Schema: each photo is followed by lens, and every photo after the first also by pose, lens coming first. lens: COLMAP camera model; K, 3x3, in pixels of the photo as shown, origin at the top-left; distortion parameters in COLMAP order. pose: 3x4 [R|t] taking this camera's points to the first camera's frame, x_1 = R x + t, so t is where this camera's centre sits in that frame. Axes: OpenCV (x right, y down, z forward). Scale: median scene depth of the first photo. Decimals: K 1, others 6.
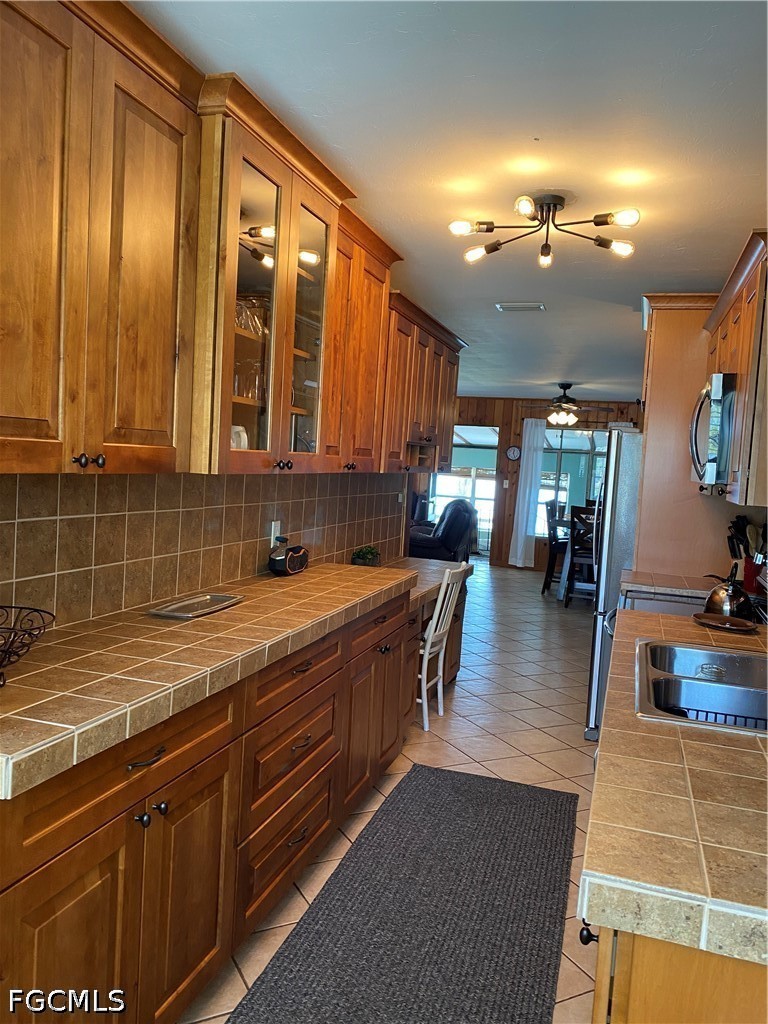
lens RADIAL K [[784.2, 0, 387.4], [0, 784.2, 511.2], [0, 0, 1]] dist [0.003607, -0.020783]
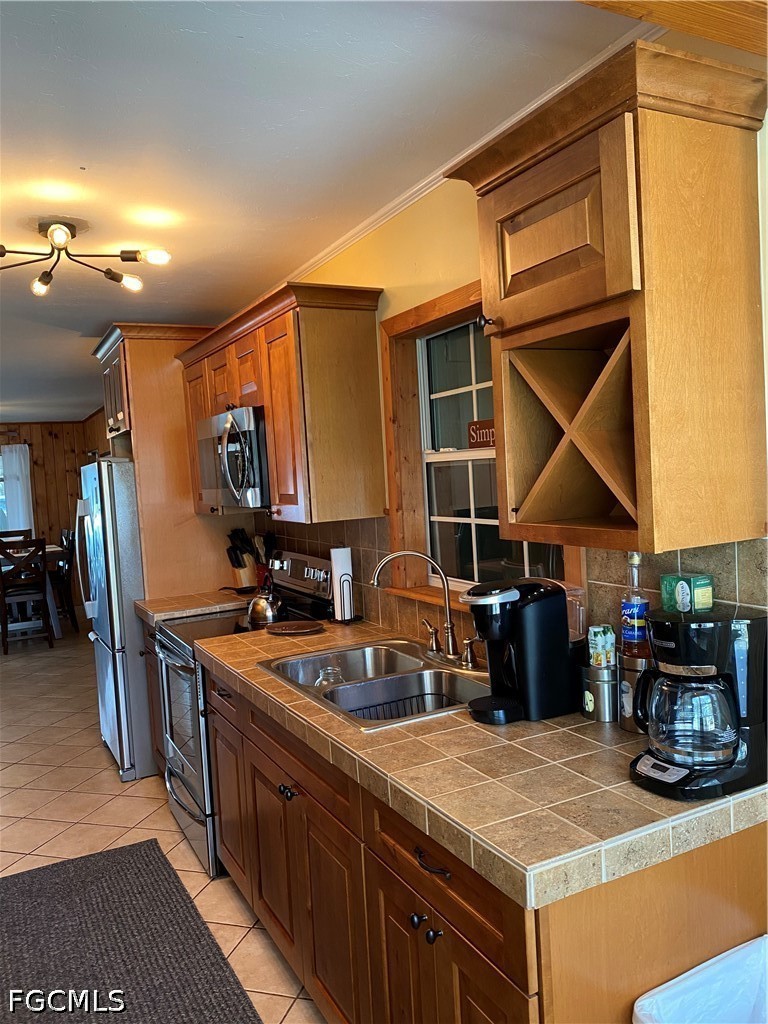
lens RADIAL K [[784.2, 0, 387.1], [0, 784.2, 509.8], [0, 0, 1]] dist [0.003607, -0.020783]
pose [[0.689476, -0.141317, 0.710389, -0.242598], [0.149498, 0.987429, 0.051331, -0.060563], [-0.708713, 0.070810, 0.701935, 0.107380]]
